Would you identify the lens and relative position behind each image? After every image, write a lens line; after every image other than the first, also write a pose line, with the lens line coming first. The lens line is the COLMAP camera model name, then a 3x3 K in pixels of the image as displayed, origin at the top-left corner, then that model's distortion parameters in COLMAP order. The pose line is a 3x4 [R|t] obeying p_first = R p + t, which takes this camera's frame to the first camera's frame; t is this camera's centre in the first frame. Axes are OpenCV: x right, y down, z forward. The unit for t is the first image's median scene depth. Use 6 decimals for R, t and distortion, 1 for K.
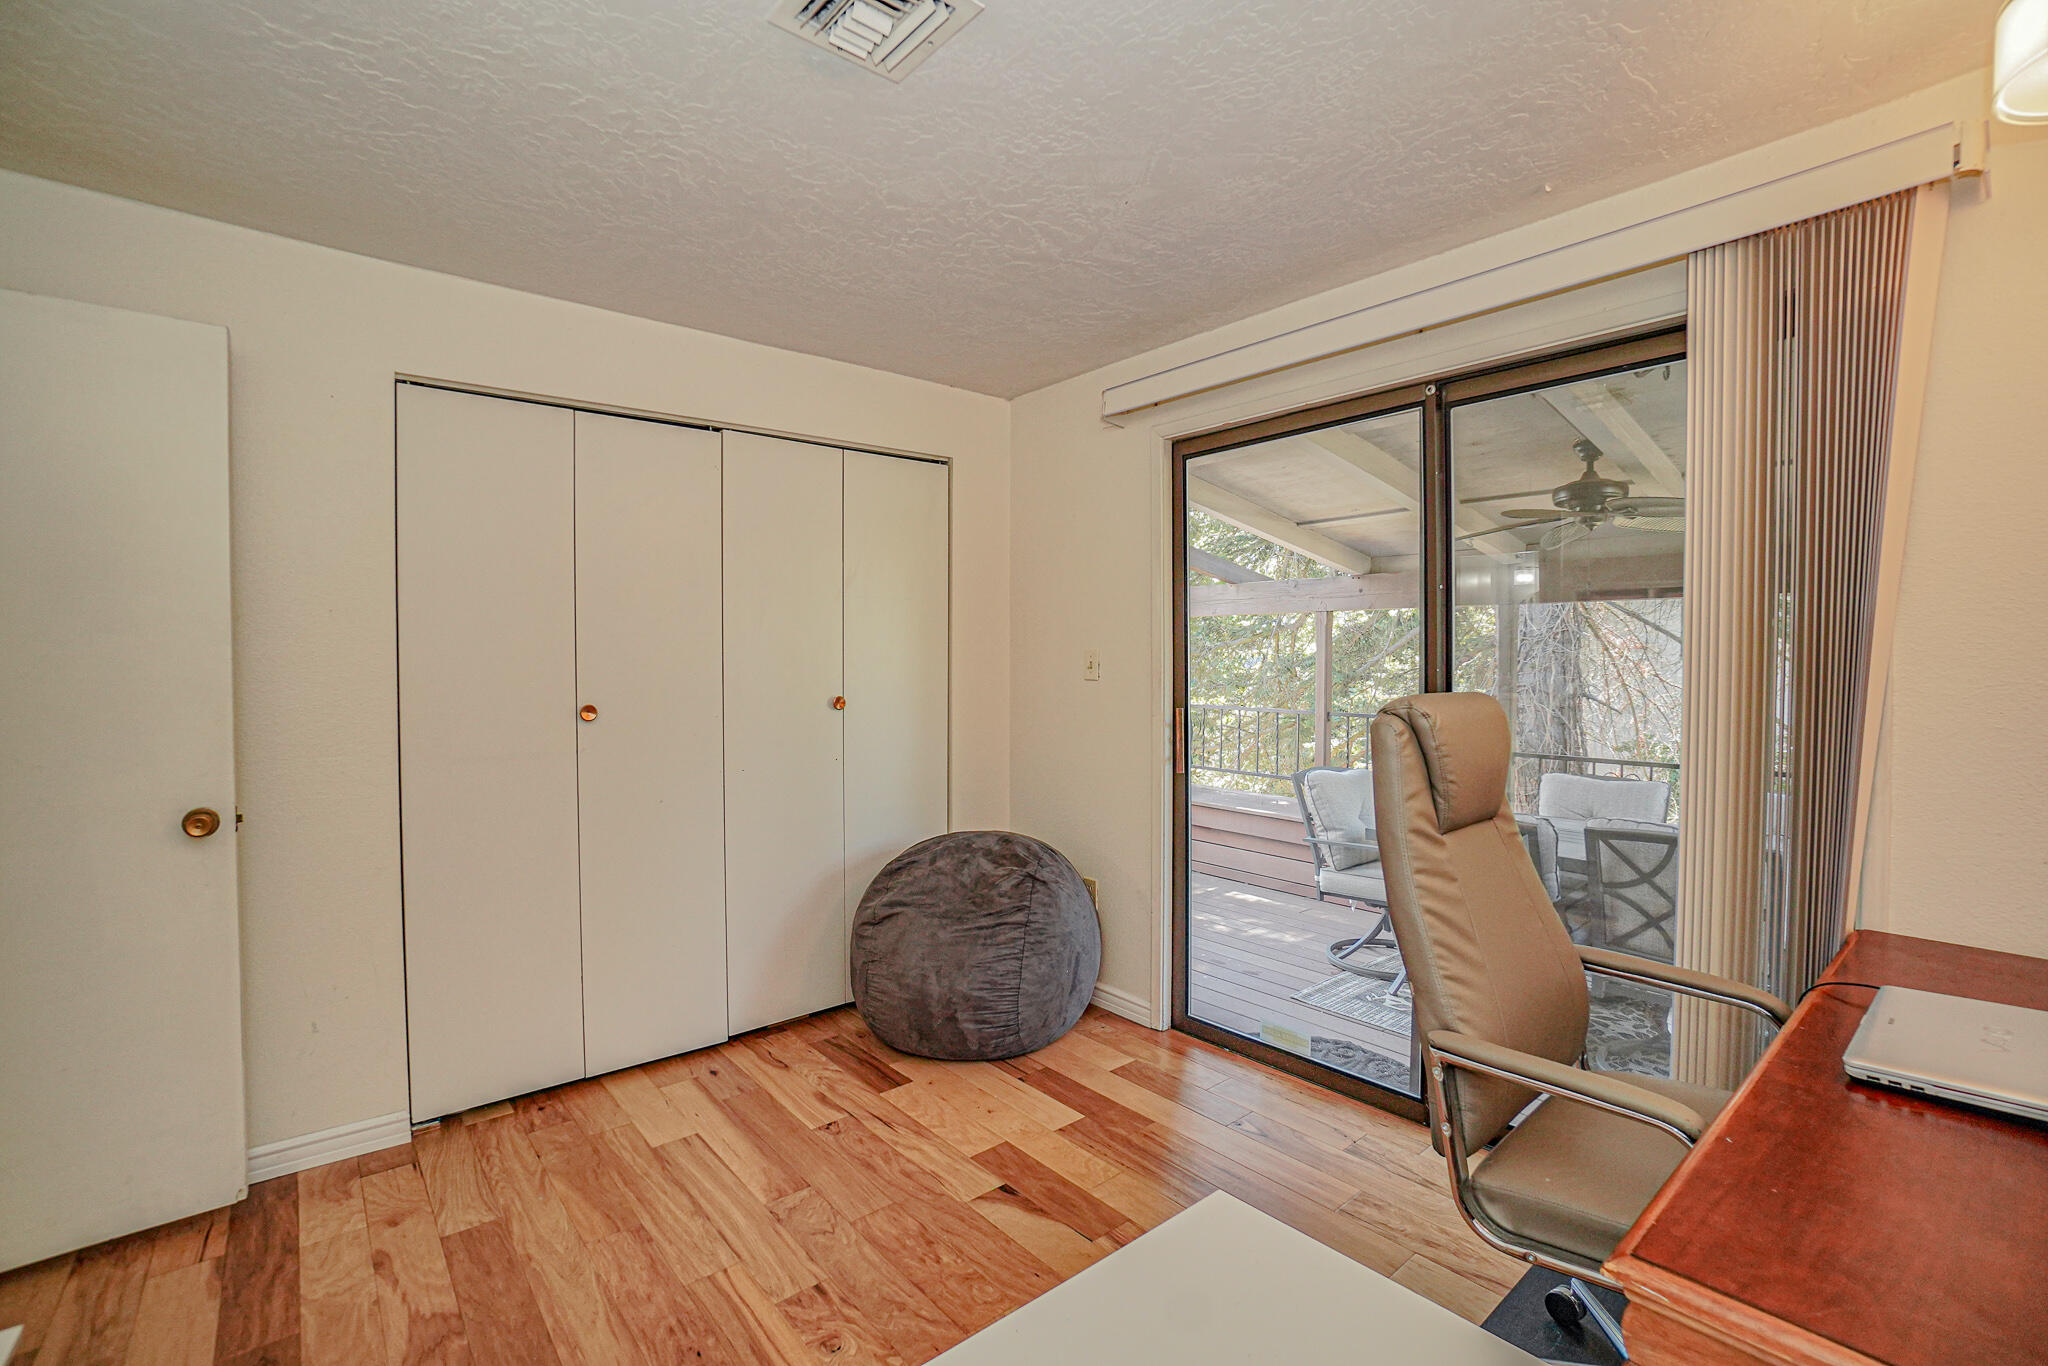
lens RADIAL K [[912.0, 0, 1022.9], [0, 912.0, 684.8], [0, 0, 1]] dist [0.004906, 0.000149]
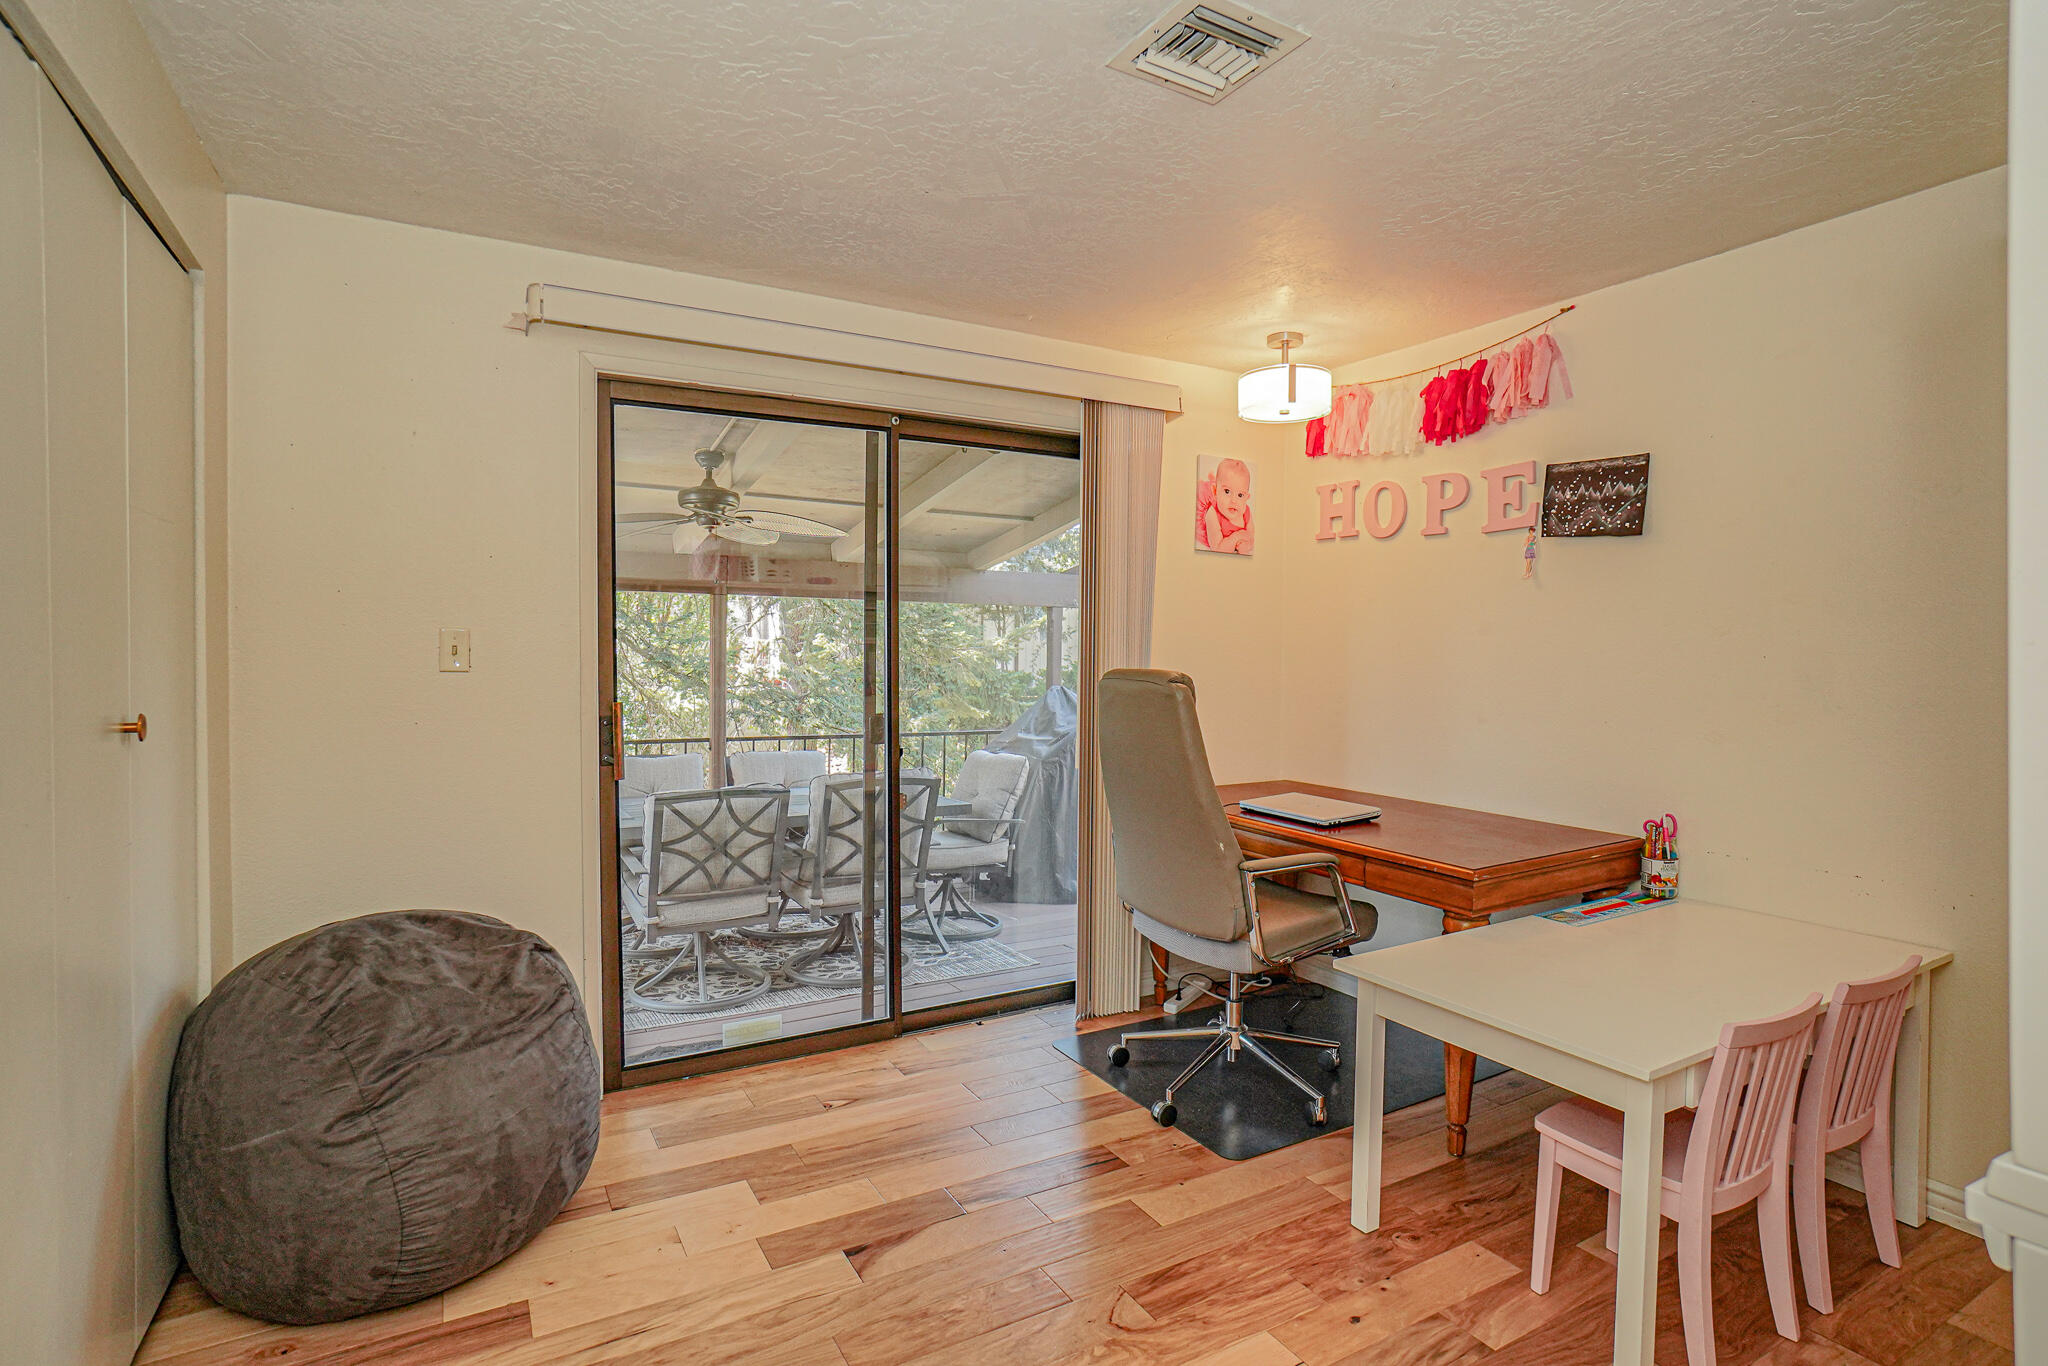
lens RADIAL K [[990.1, 0, 1018.8], [0, 990.1, 672.8], [0, 0, 1]] dist [-0.002627, -0.000164]
pose [[0.213854, -0.027868, 0.976468, -0.703086], [0.021166, 0.999491, 0.023890, -0.016471], [-0.976636, 0.015559, 0.214334, 0.498648]]
